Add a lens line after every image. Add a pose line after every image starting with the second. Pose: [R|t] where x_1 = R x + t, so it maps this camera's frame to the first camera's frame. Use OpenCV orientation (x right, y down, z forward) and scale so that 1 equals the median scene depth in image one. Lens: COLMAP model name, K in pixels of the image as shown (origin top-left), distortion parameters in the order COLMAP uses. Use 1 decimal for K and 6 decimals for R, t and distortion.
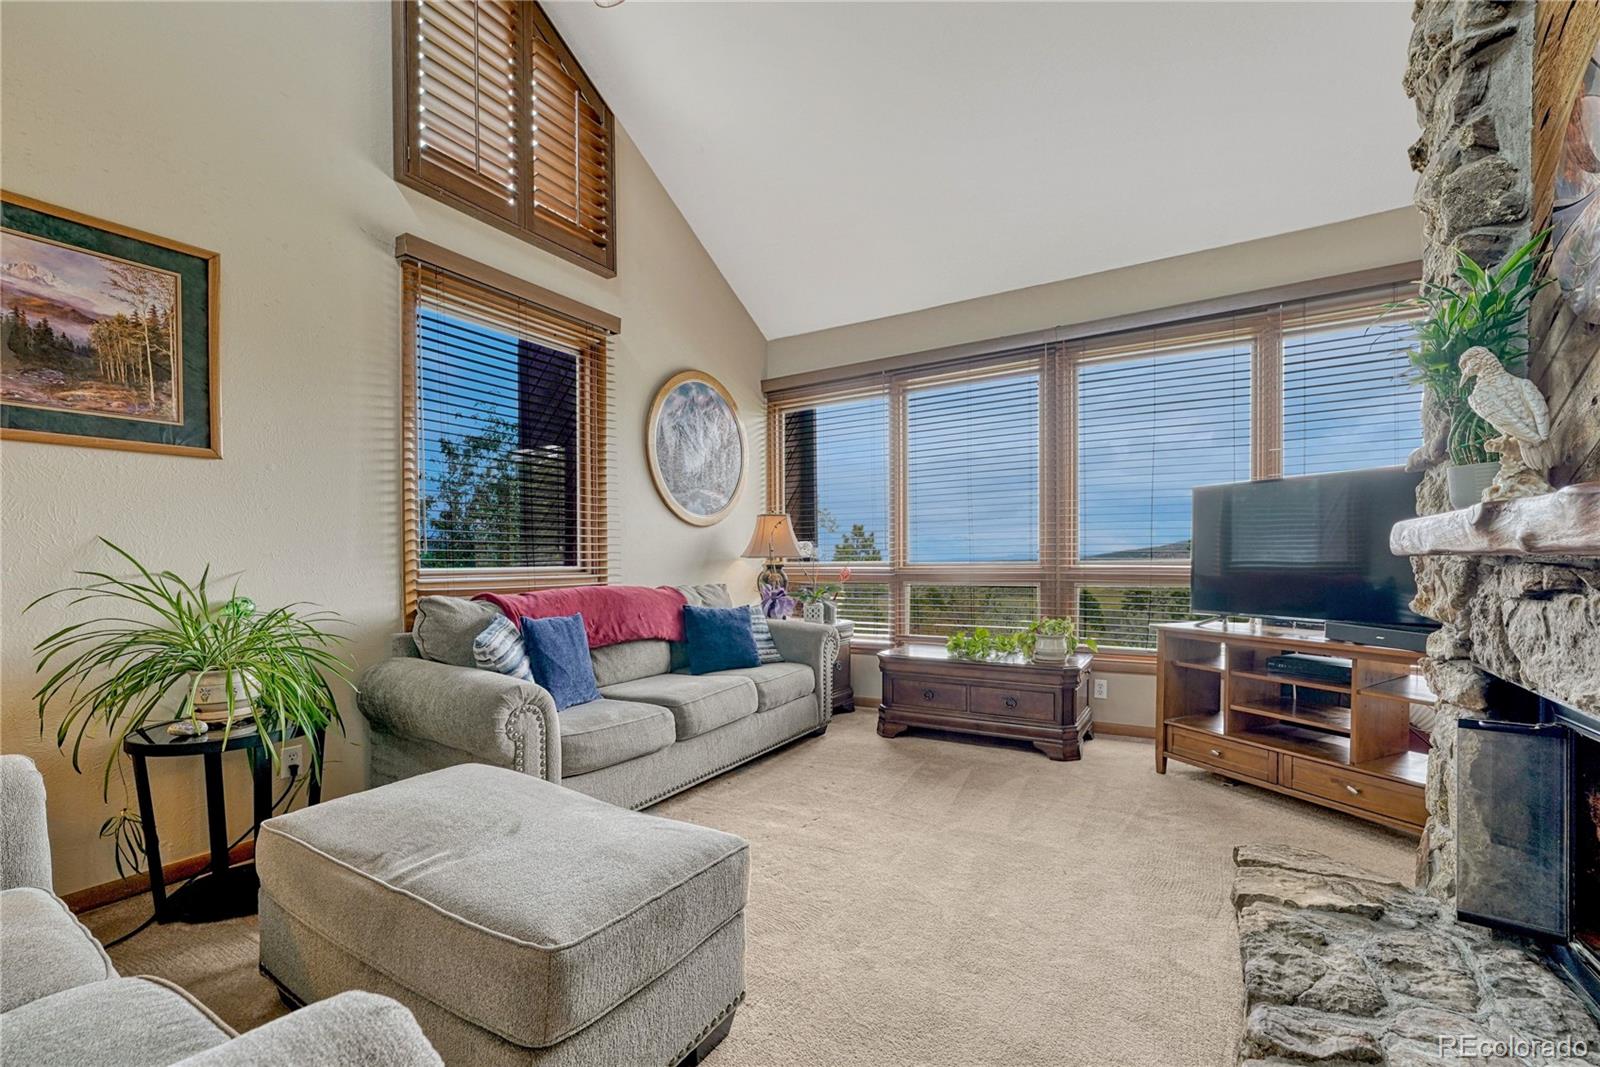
lens RADIAL K [[667.3, 0, 797.3], [0, 667.3, 570.5], [0, 0, 1]] dist [-0.017059, 0.000292]
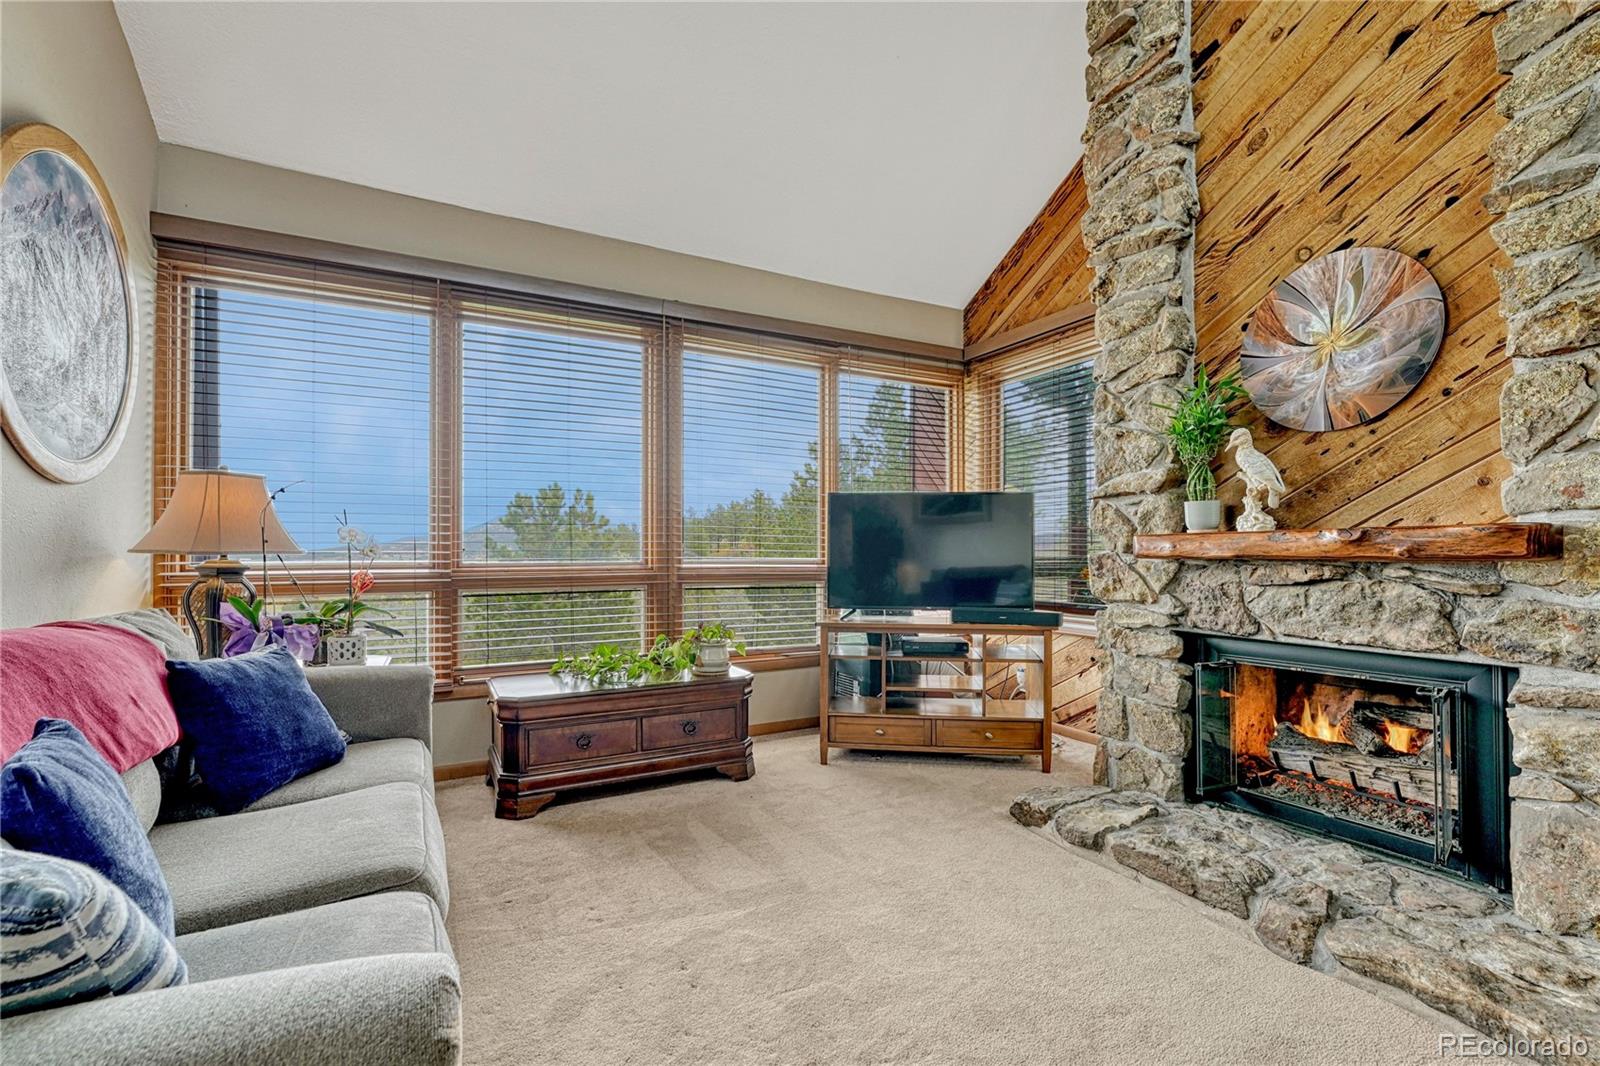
lens RADIAL K [[699.0, 0, 806.5], [0, 699.0, 550.7], [0, 0, 1]] dist [-0.007375, 0.000474]
pose [[0.494178, 0.010422, 0.869298, -0.372989], [0.010573, 0.999782, -0.017997, -0.009322], [-0.869296, 0.018084, 0.493960, 0.418788]]
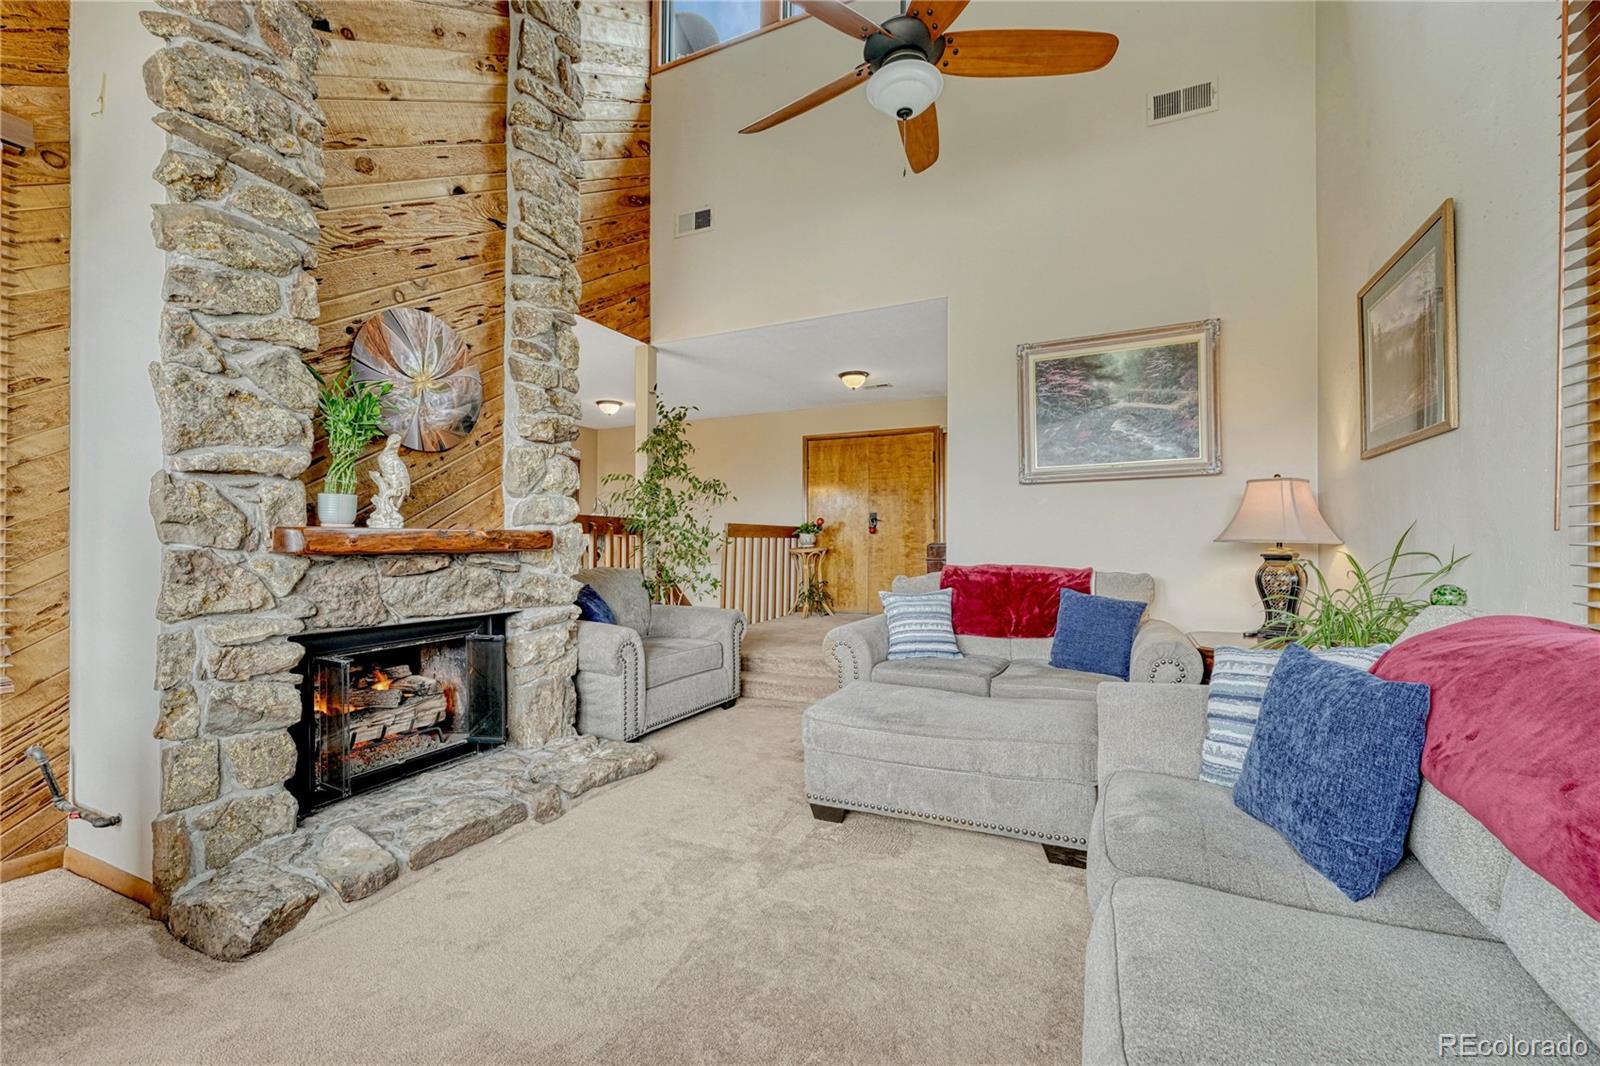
lens RADIAL K [[688.8, 0, 799.2], [0, 688.8, 538.7], [0, 0, 1]] dist [-0.002020, 0.000702]
pose [[-0.992502, 0.010244, -0.121796, 0.065265], [0.008885, 0.999892, 0.011699, -0.028370], [0.121903, 0.010529, -0.992486, 1.134695]]
